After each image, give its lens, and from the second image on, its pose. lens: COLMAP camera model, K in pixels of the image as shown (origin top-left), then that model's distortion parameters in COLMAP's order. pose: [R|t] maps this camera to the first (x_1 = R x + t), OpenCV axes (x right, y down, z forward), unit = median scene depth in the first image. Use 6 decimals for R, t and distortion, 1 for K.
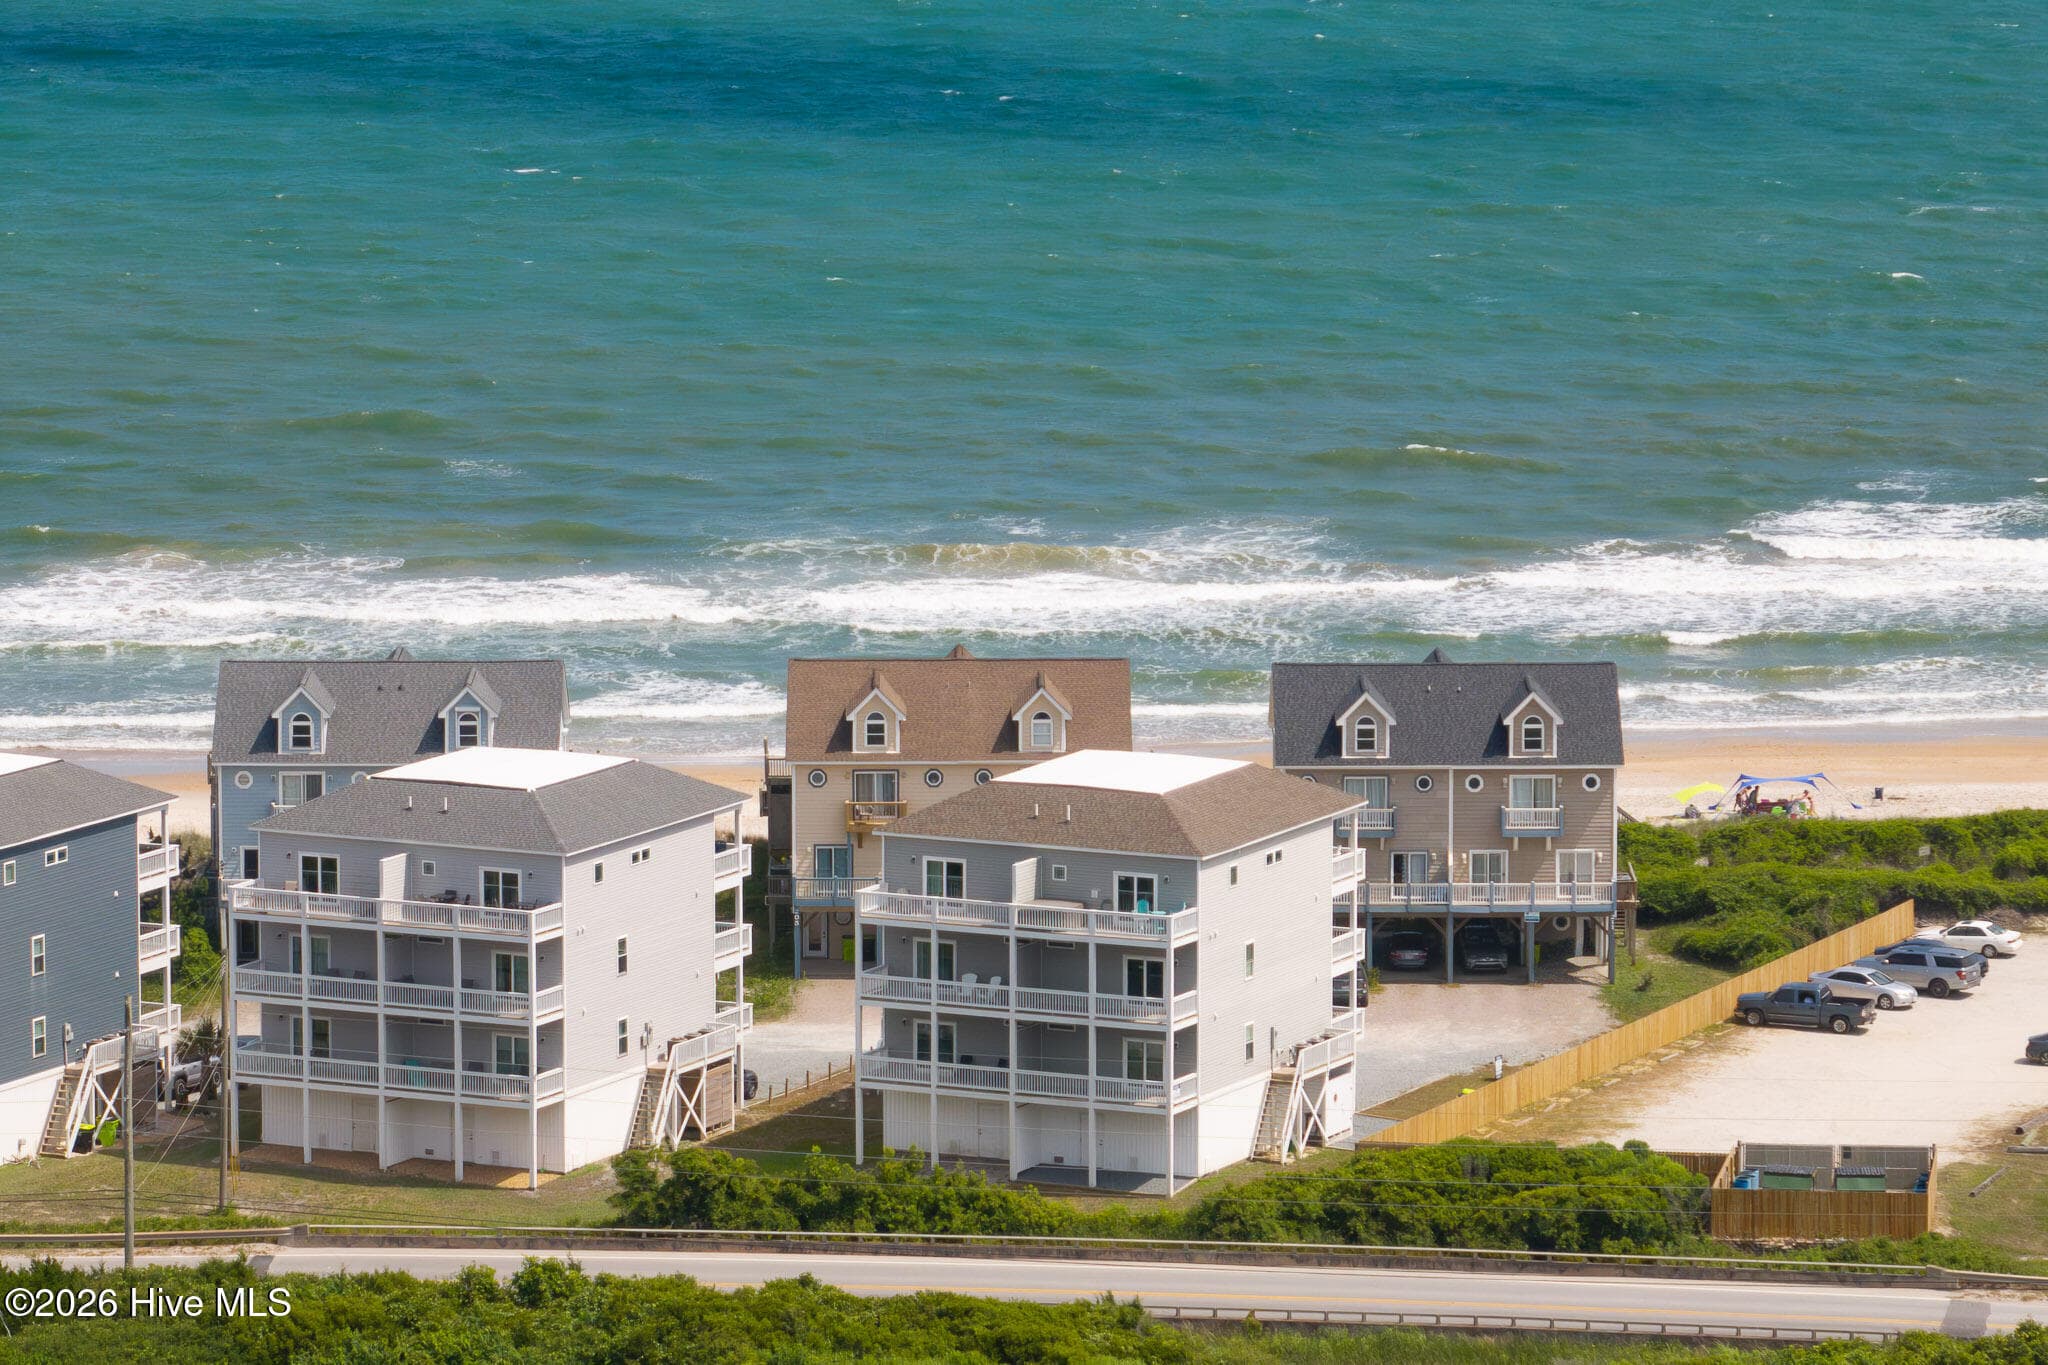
lens RADIAL K [[10906.7, 0, 1017.3], [0, 10906.7, 680.8], [0, 0, 1]] dist [0.041437, 0.000000]
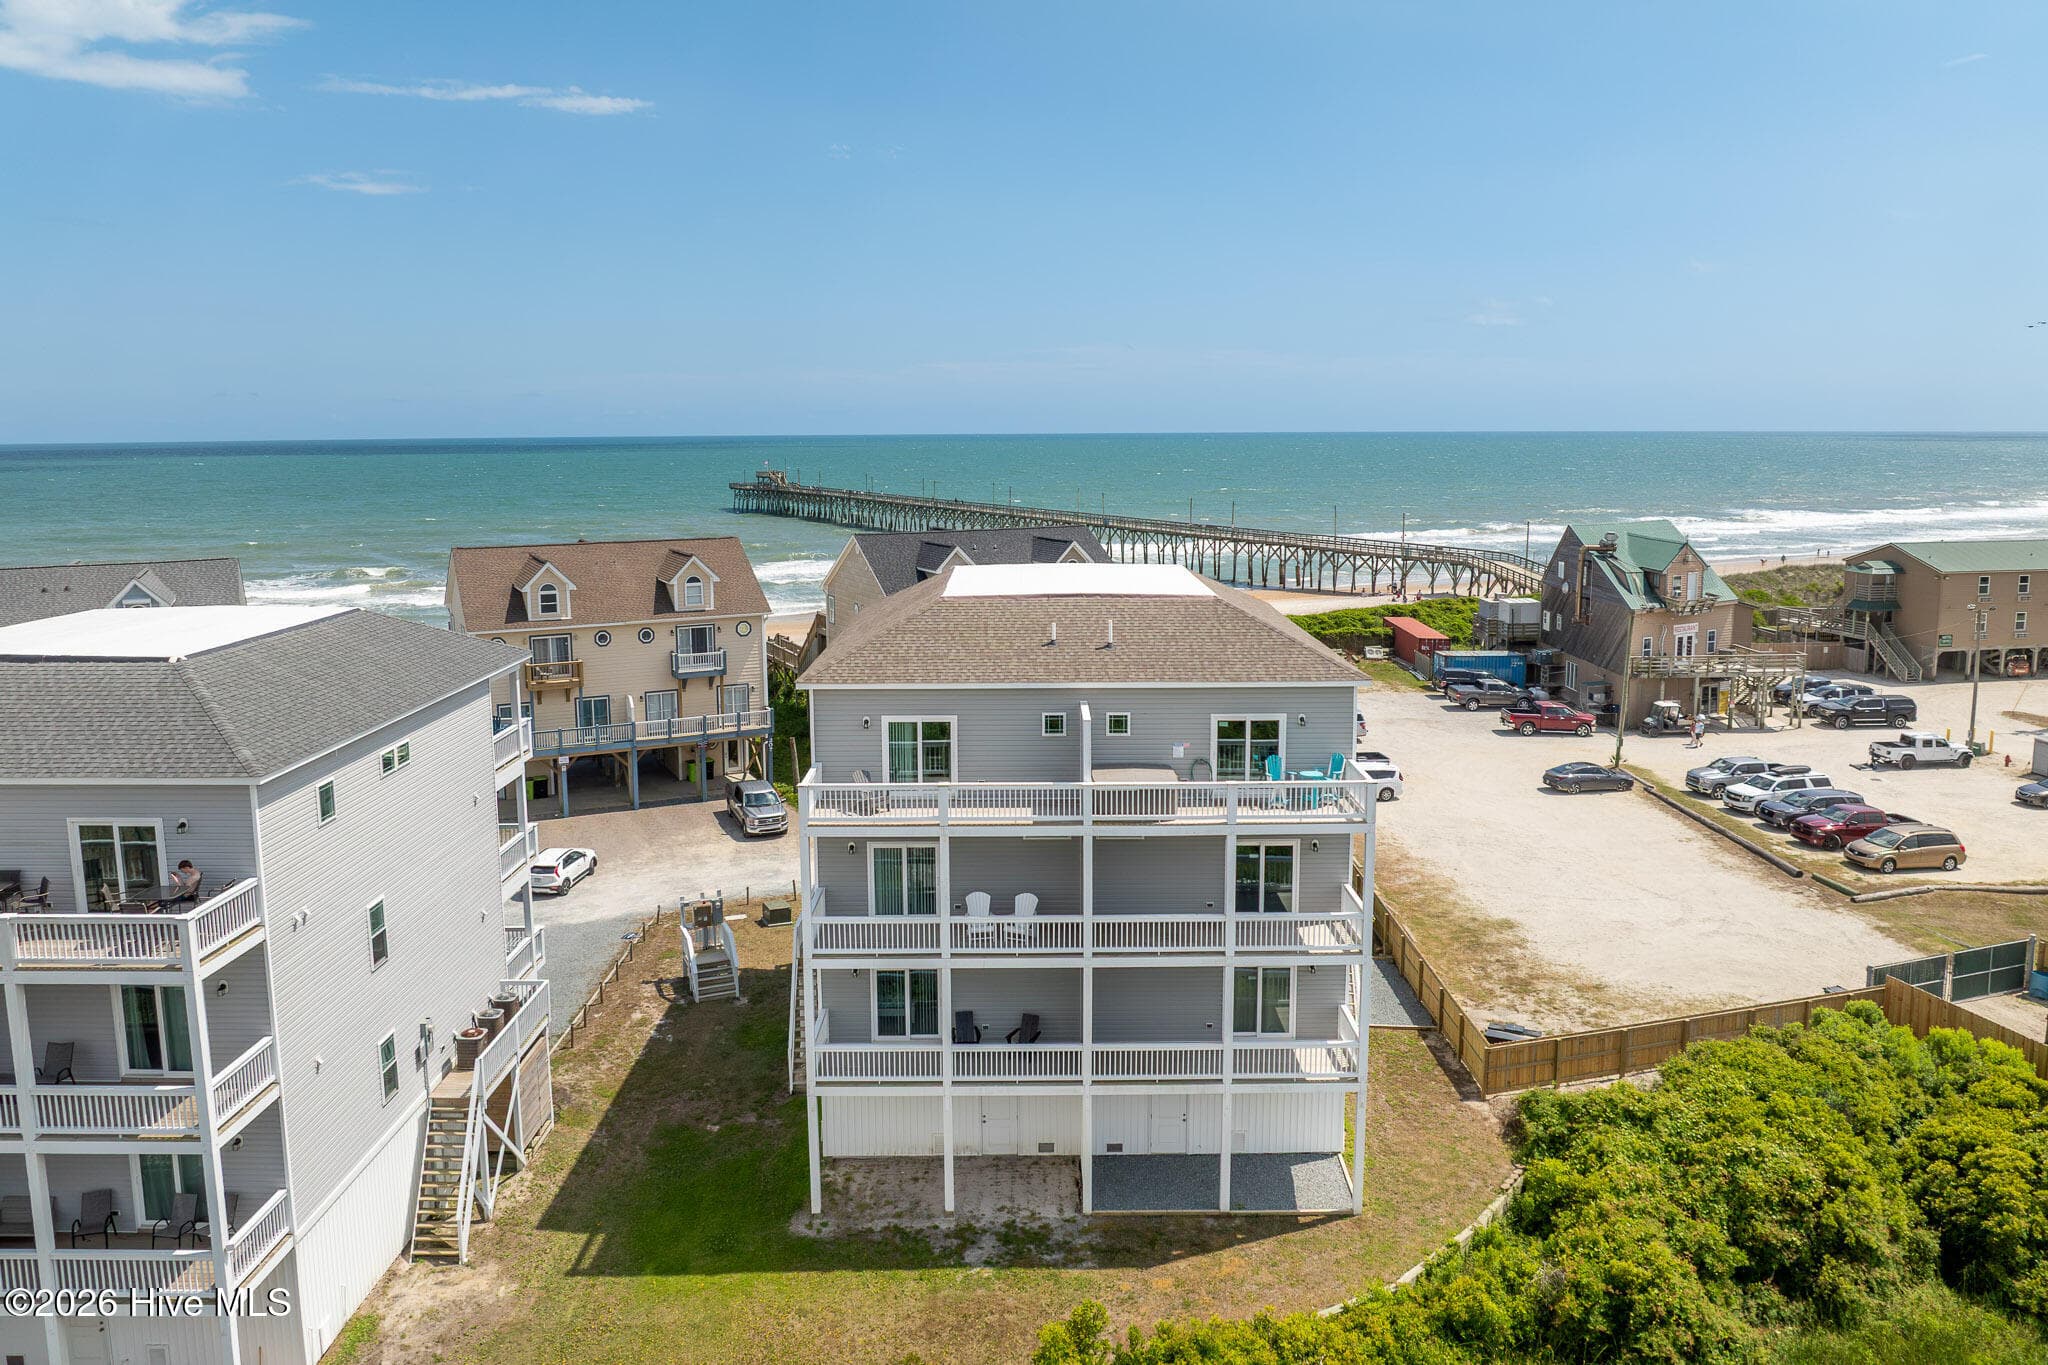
lens RADIAL K [[1456.8, 0, 1026.6], [0, 1456.8, 631.6], [0, 0, 1]] dist [-0.033410, 0.002237]
pose [[0.895656, -0.064766, 0.440007, -0.037998], [0.068351, 0.997632, 0.007713, 0.010948], [-0.439465, 0.023166, 0.897961, 0.911862]]
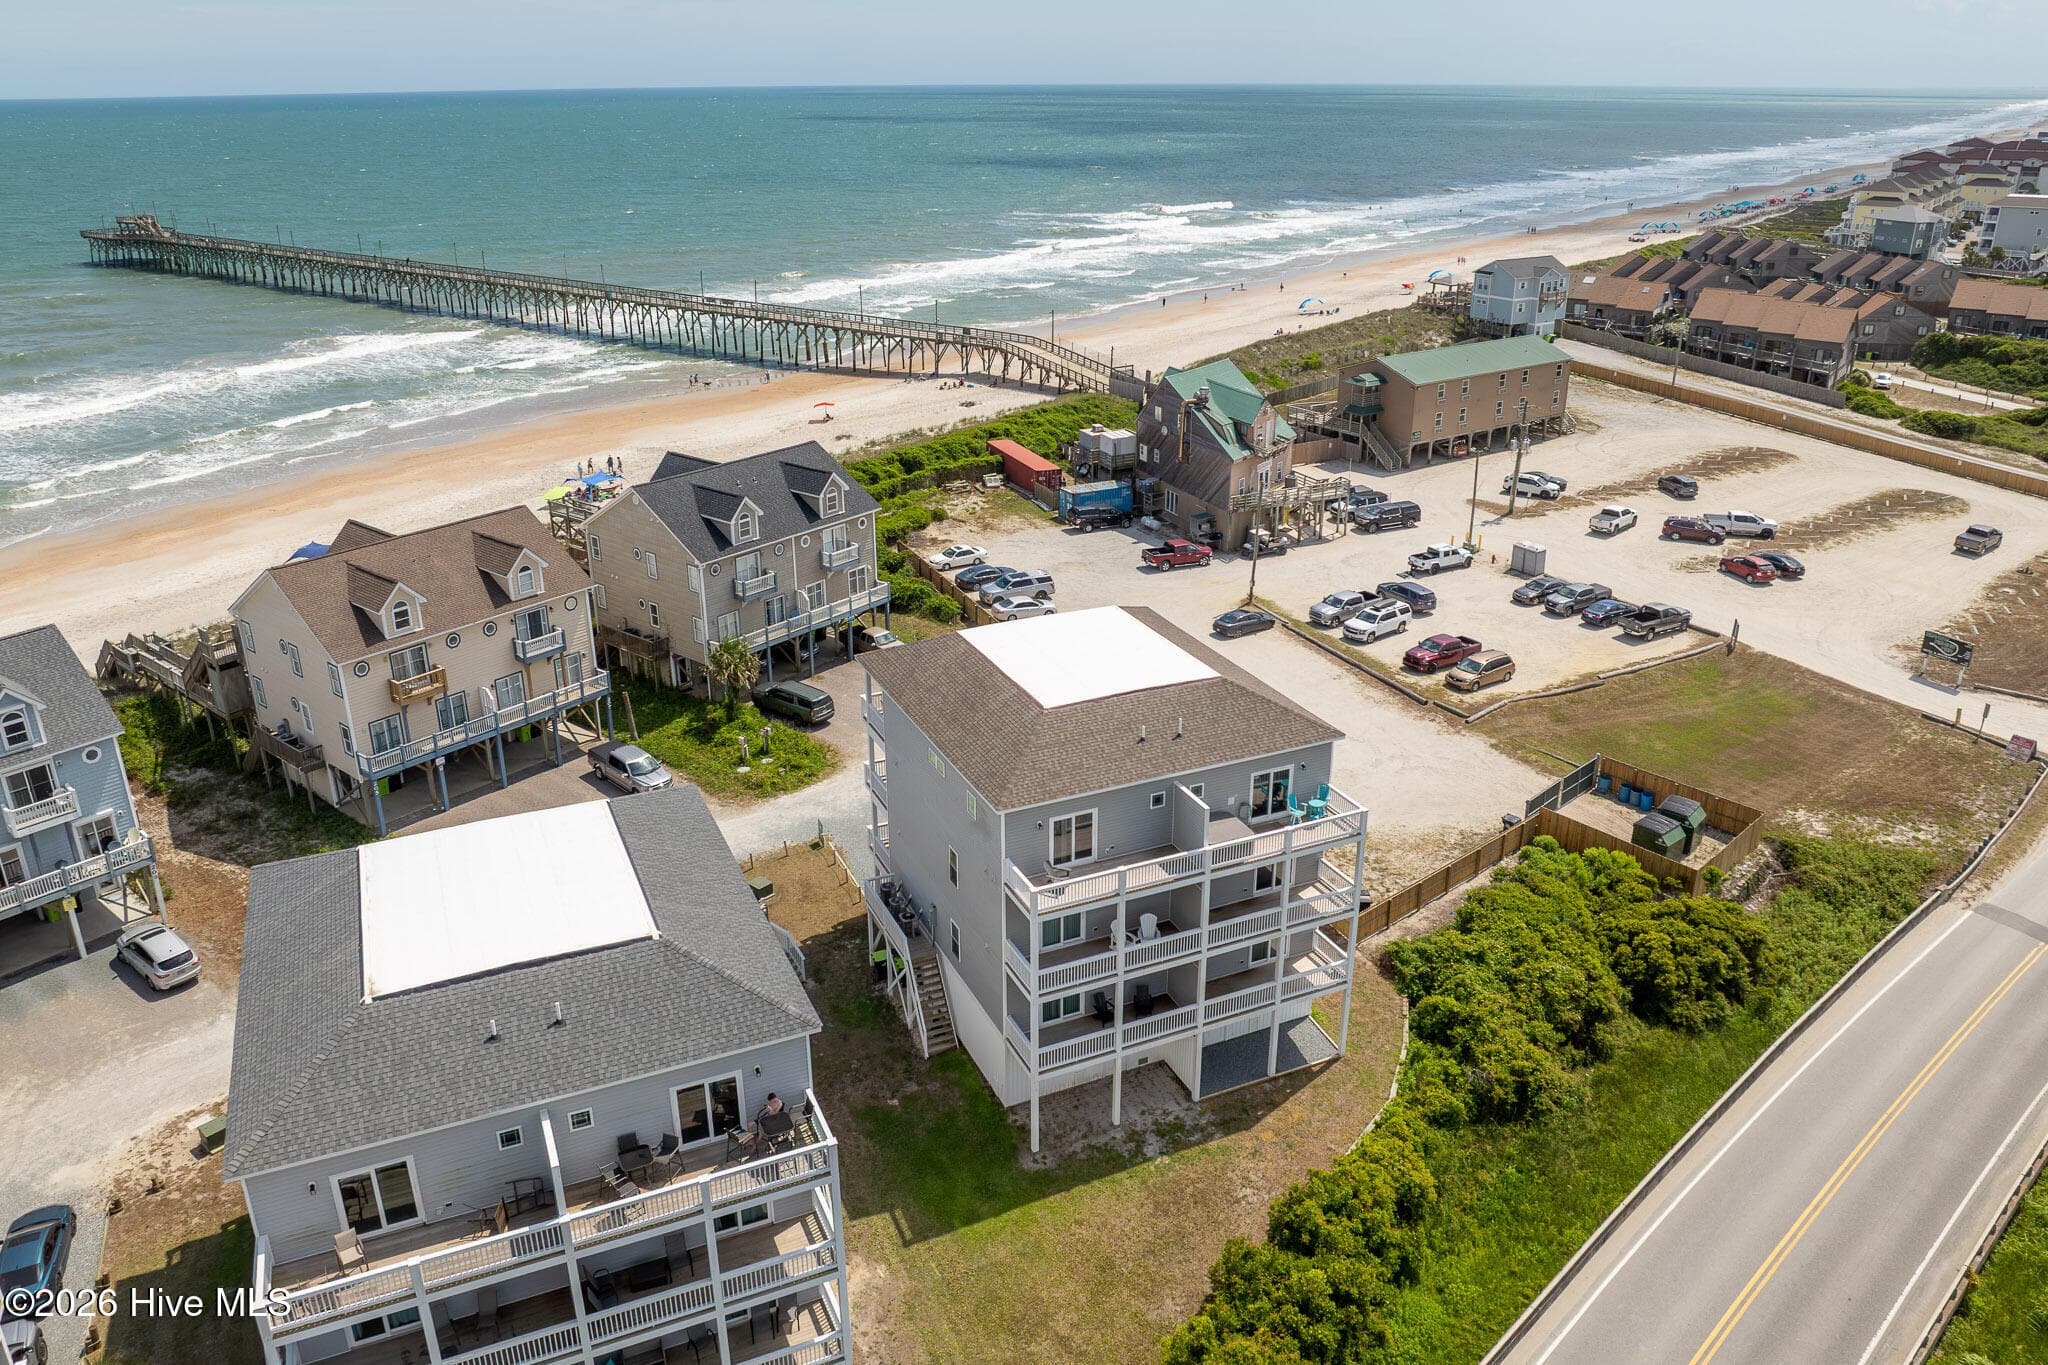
lens RADIAL K [[1456.8, 0, 1021.9], [0, 1456.8, 669.8], [0, 0, 1]] dist [-0.033410, 0.002237]
pose [[0.634203, -0.296035, 0.714247, -0.089999], [0.114843, 0.949616, 0.291617, -0.029768], [-0.764590, -0.102918, 0.636247, 0.920336]]
